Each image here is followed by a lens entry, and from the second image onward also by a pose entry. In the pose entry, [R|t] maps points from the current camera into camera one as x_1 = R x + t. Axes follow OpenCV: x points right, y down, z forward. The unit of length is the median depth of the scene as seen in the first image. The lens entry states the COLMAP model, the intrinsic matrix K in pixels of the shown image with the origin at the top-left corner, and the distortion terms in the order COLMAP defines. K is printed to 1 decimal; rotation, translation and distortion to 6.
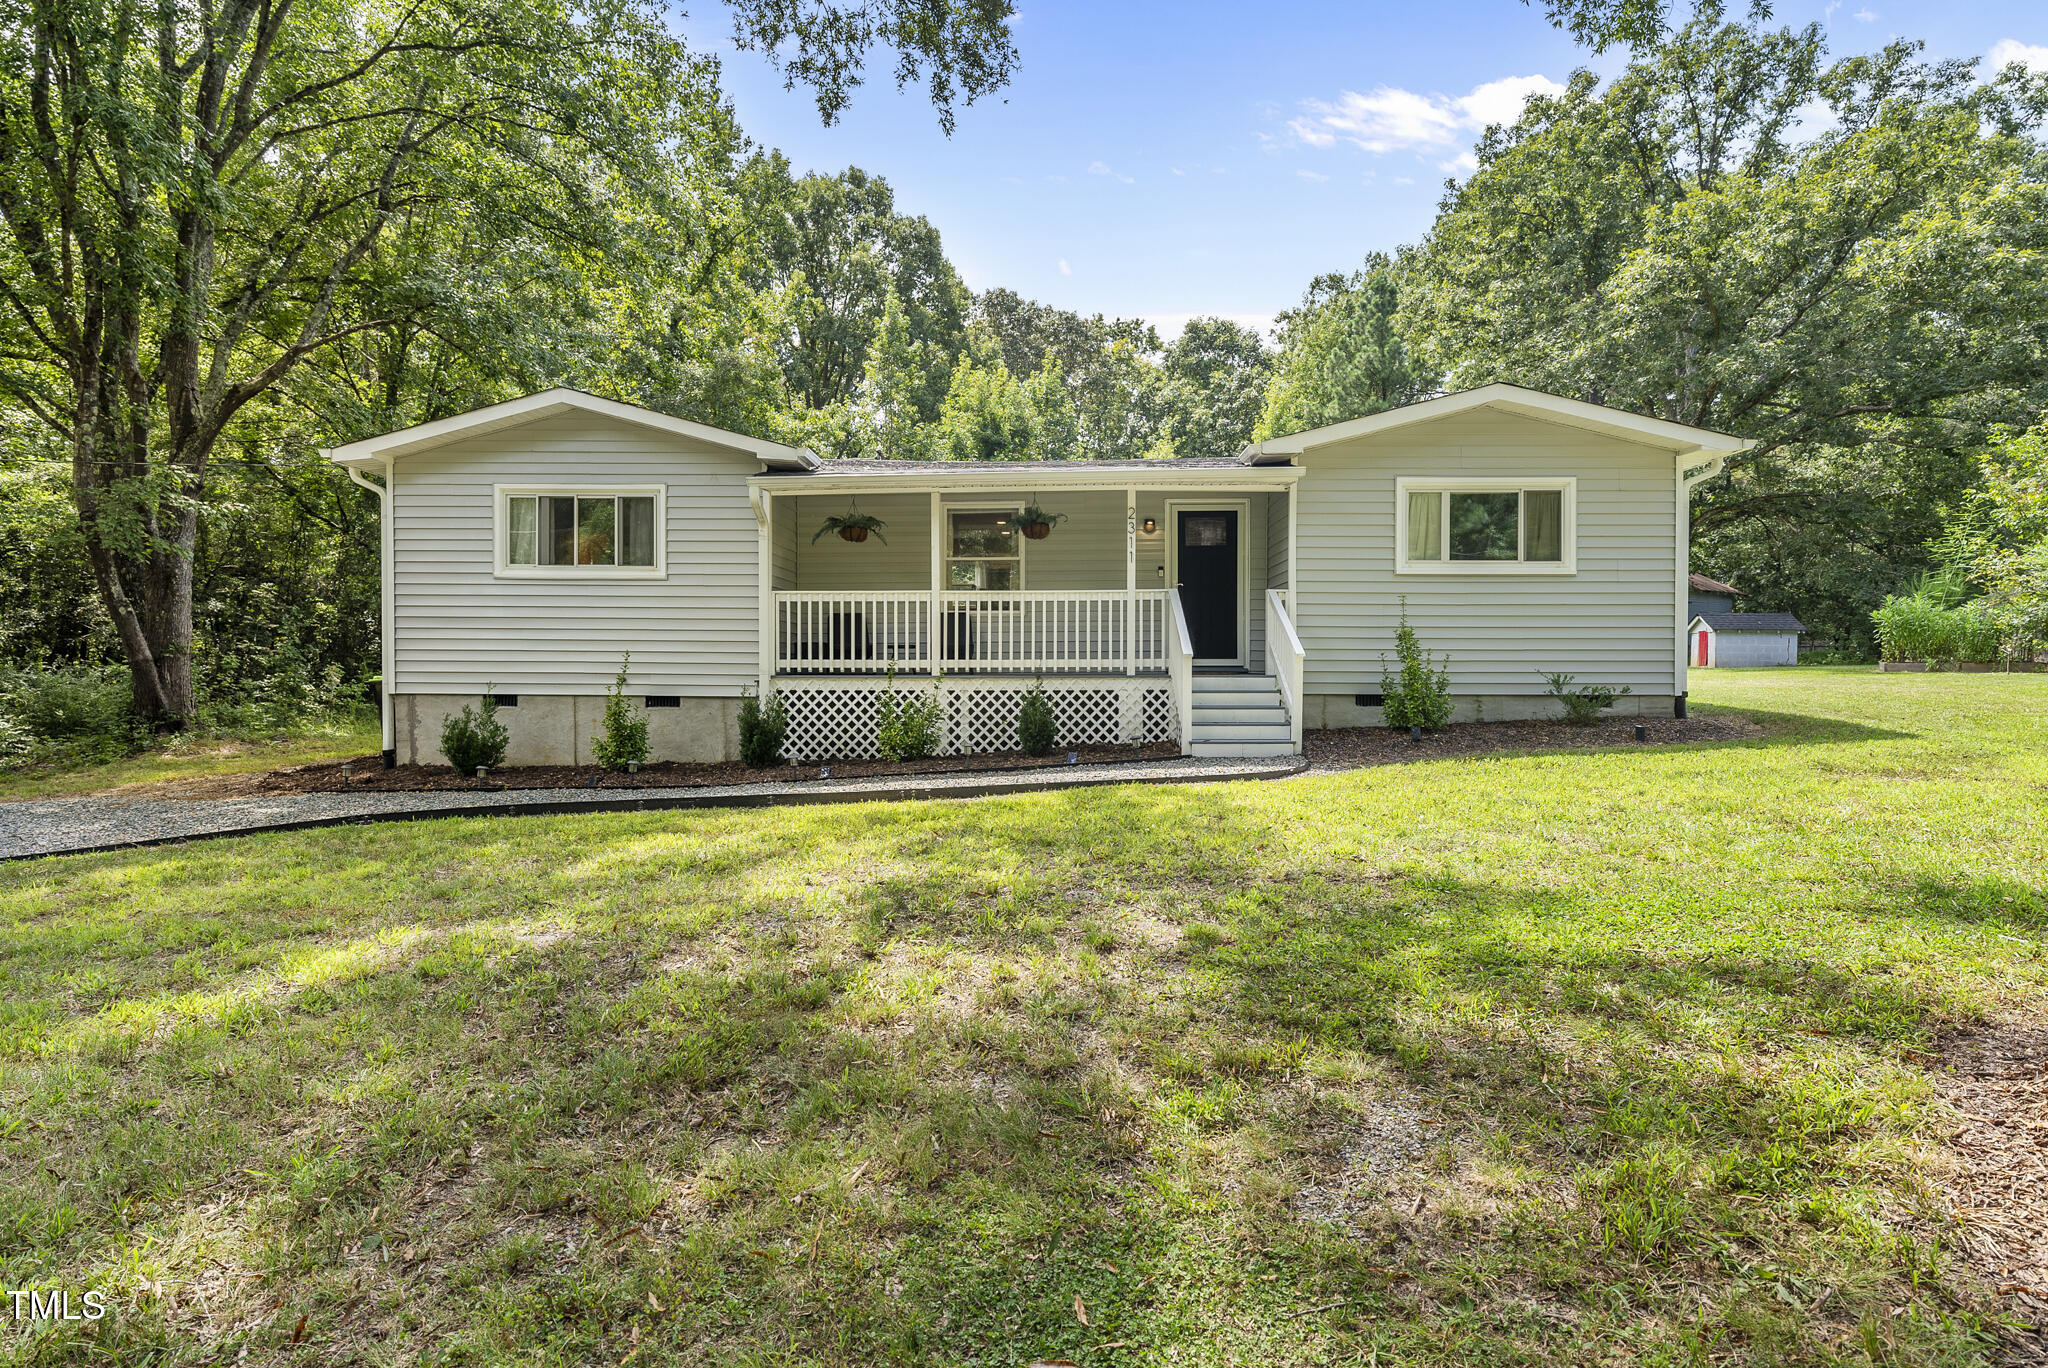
lens RADIAL K [[1064.8, 0, 1021.4], [0, 1064.8, 683.7], [0, 0, 1]] dist [0.007398, -0.001348]
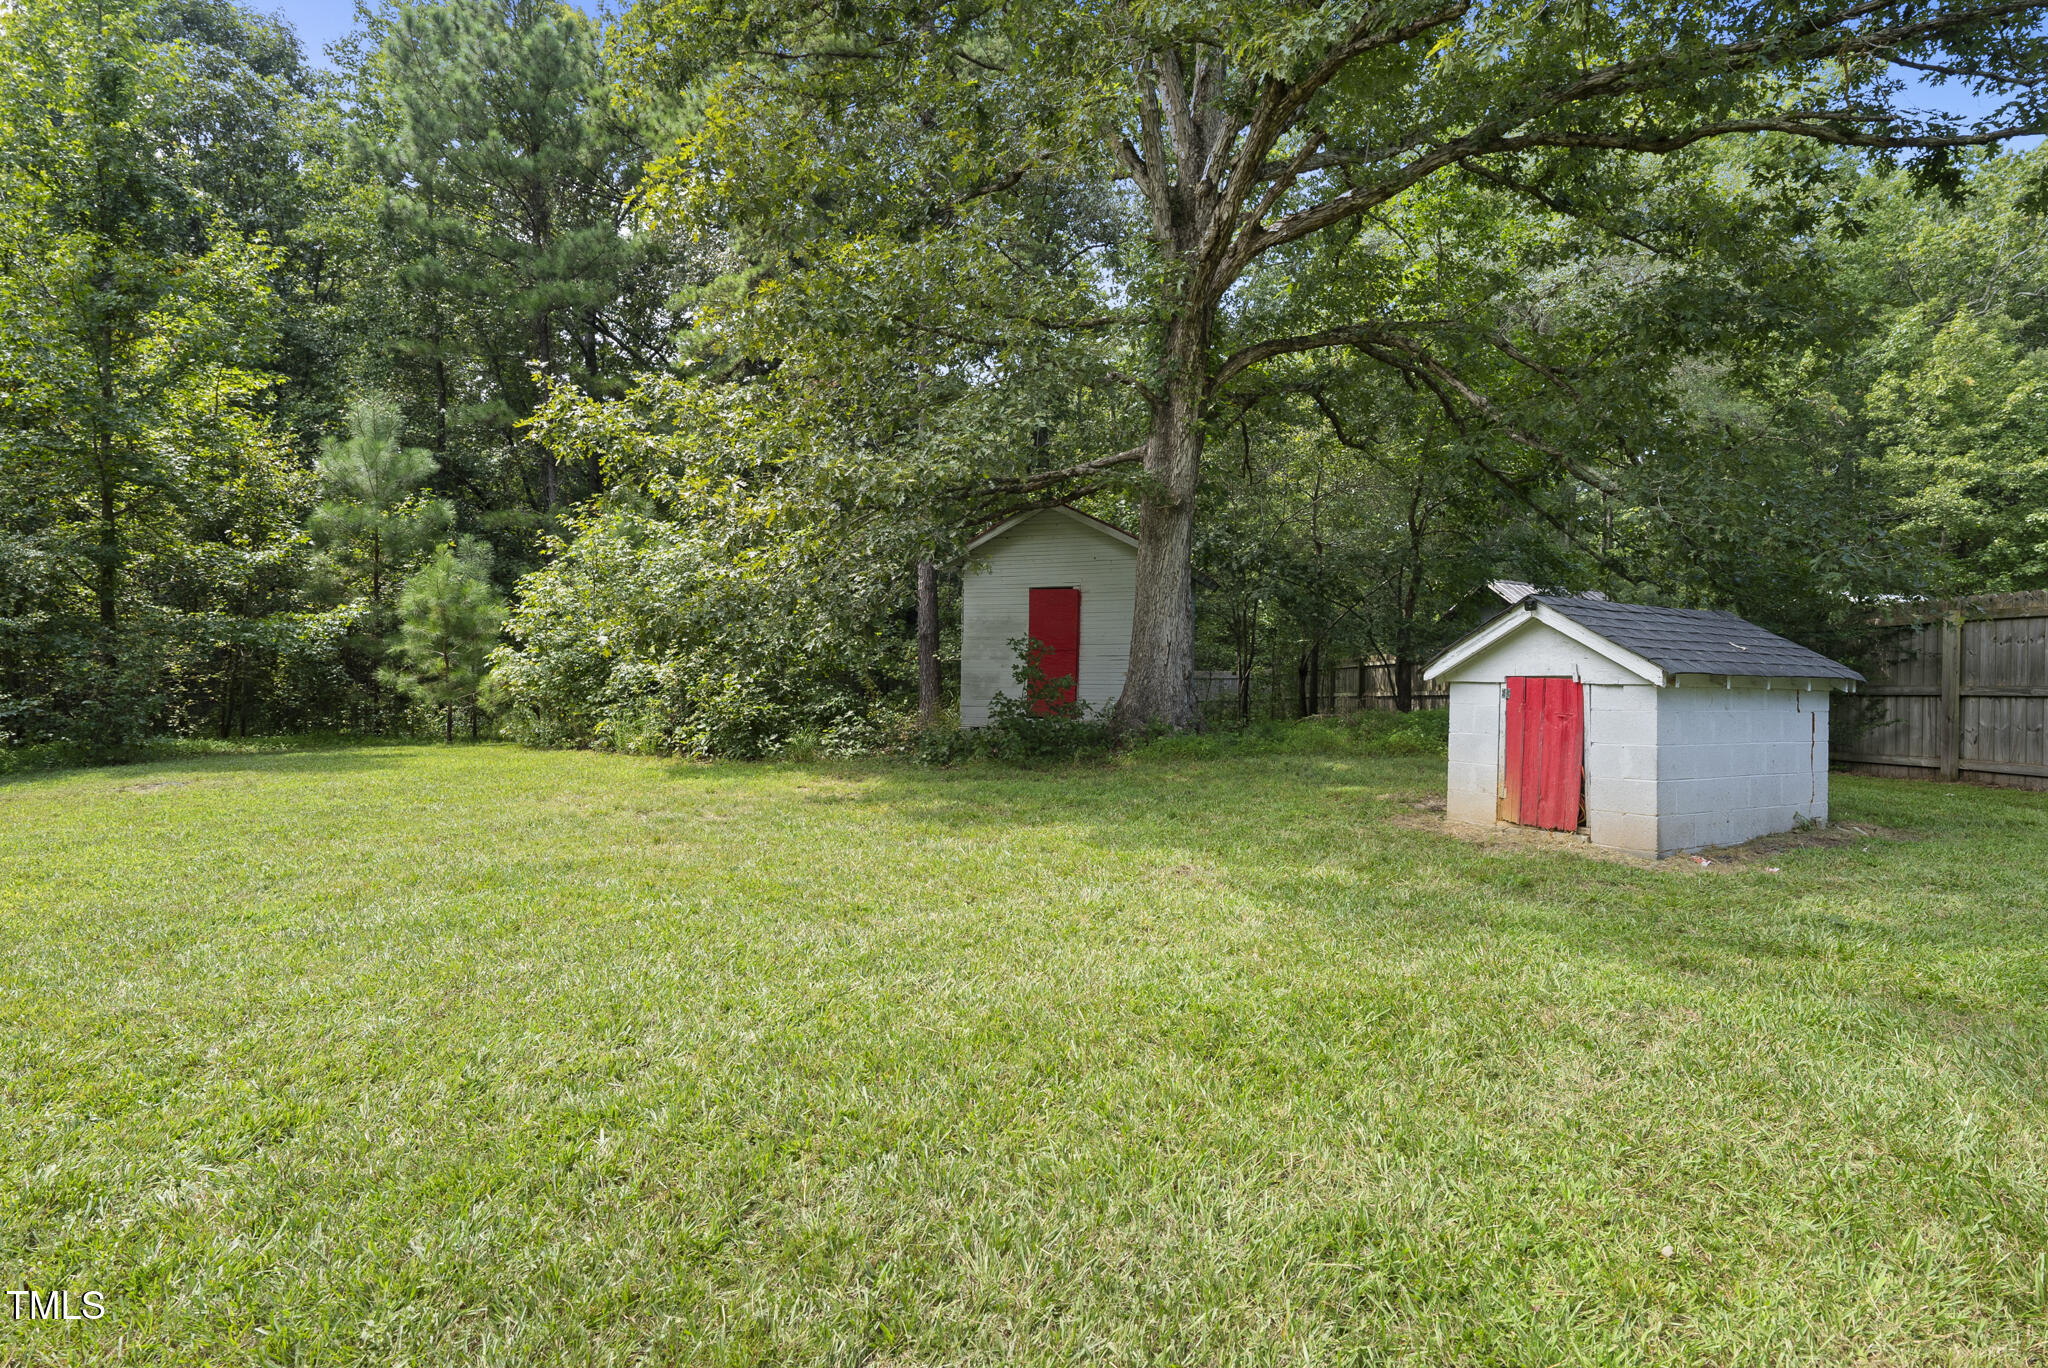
lens RADIAL K [[1064.8, 0, 1028.1], [0, 1064.8, 682.3], [0, 0, 1]] dist [0.007398, -0.001348]
pose [[0.803395, -0.008543, 0.595385, 0.940155], [0.011046, 0.999939, -0.000558, -0.108393], [-0.595344, 0.007025, 0.803440, 1.937164]]
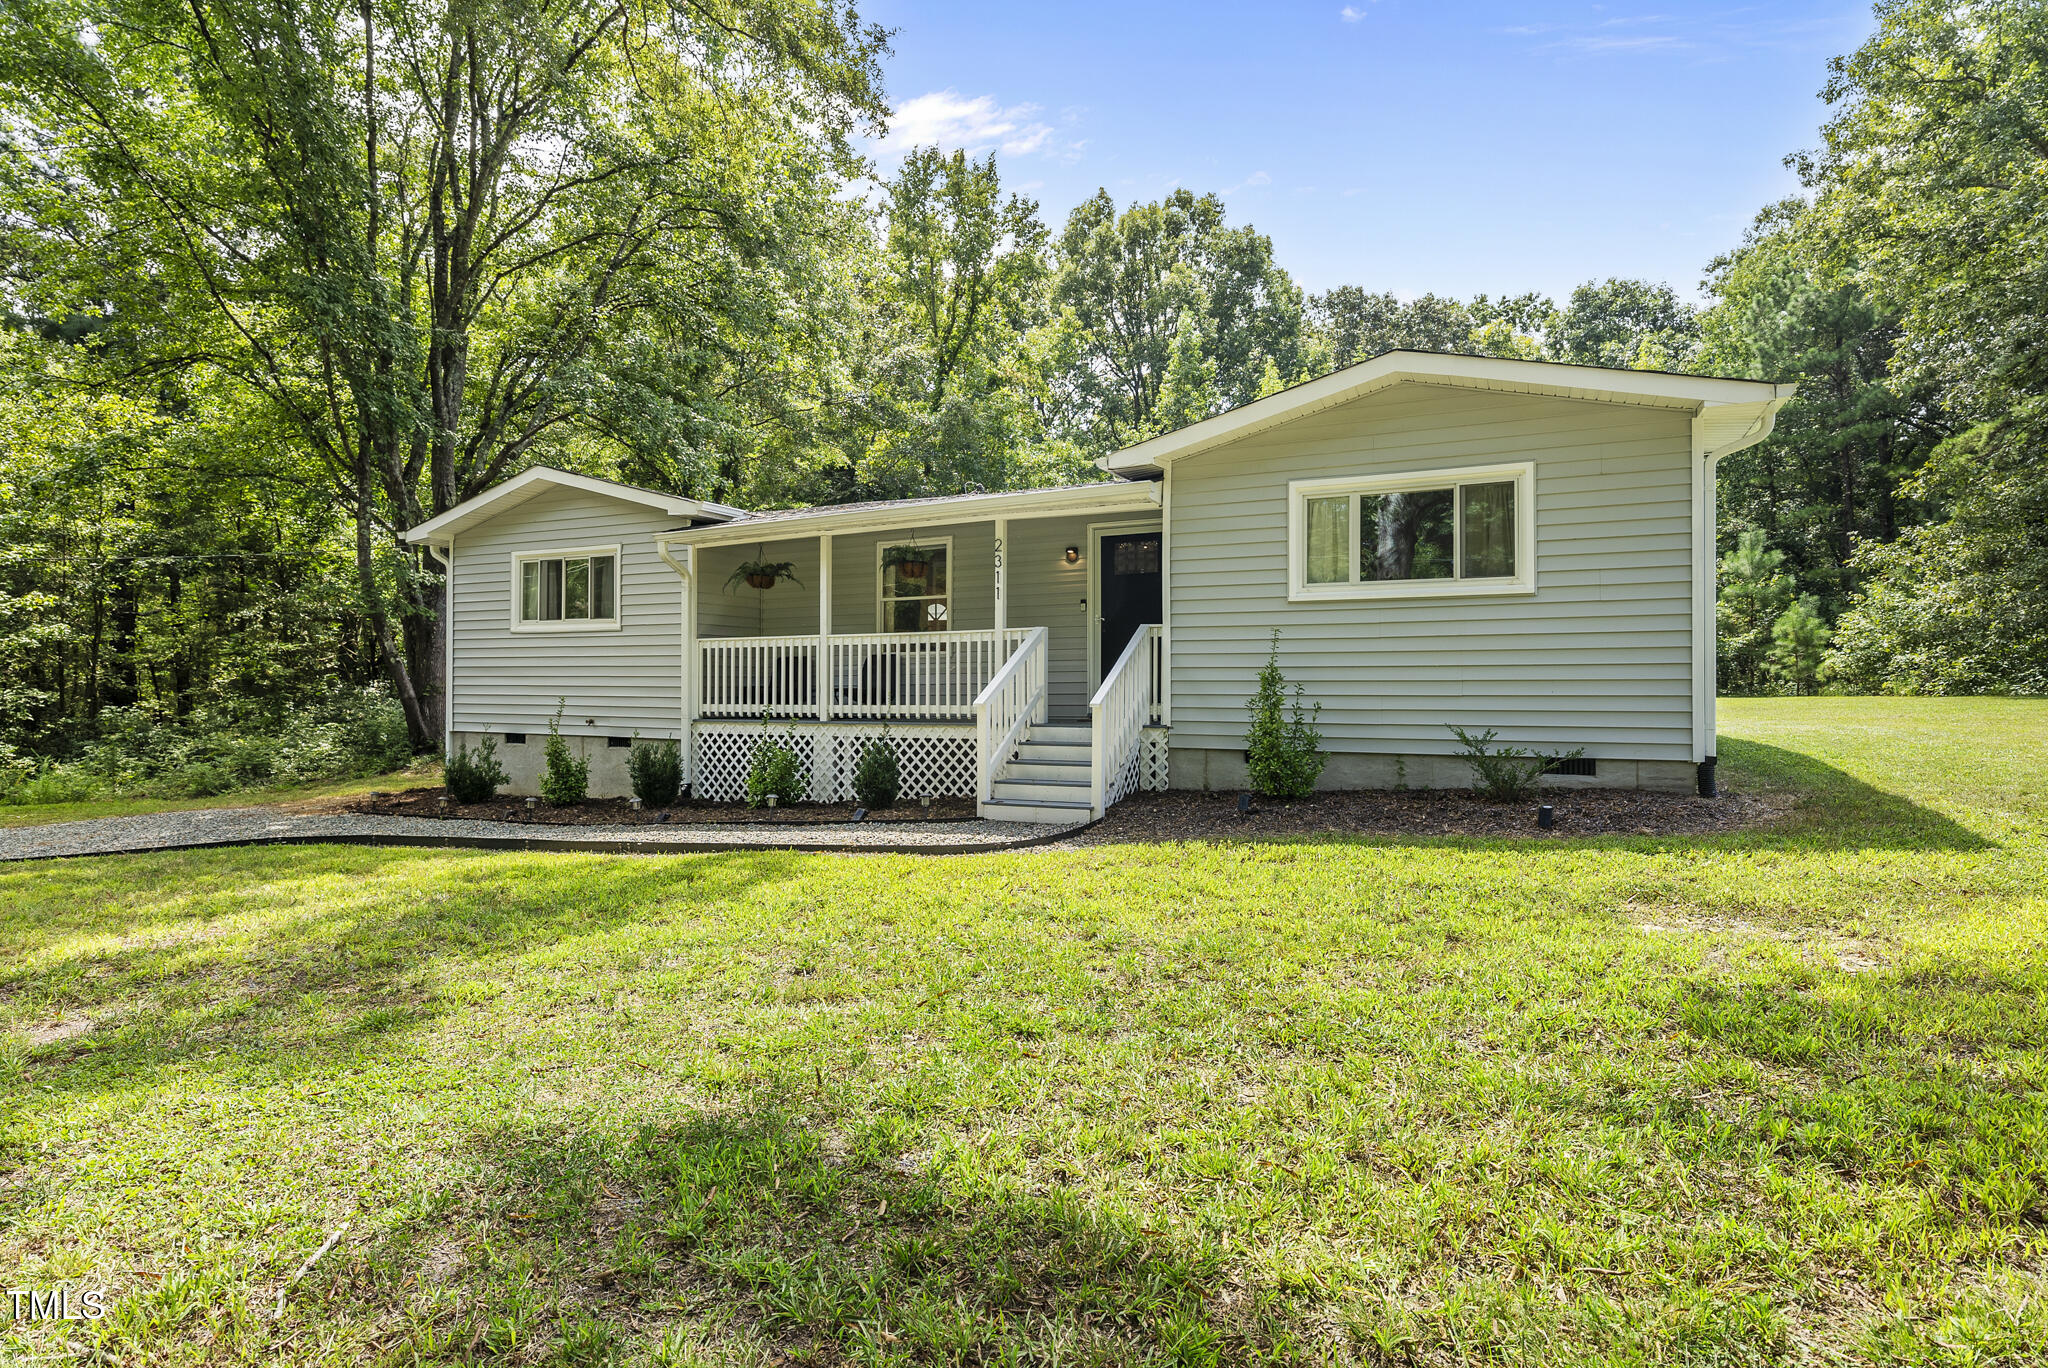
lens RADIAL K [[1064.8, 0, 1016.0], [0, 1064.8, 684.7], [0, 0, 1]] dist [0.007398, -0.001348]
pose [[0.908716, -0.004571, -0.417390, 0.491217], [-0.002986, 0.999843, -0.017450, -0.024210], [0.417404, 0.017104, 0.908560, 0.176676]]
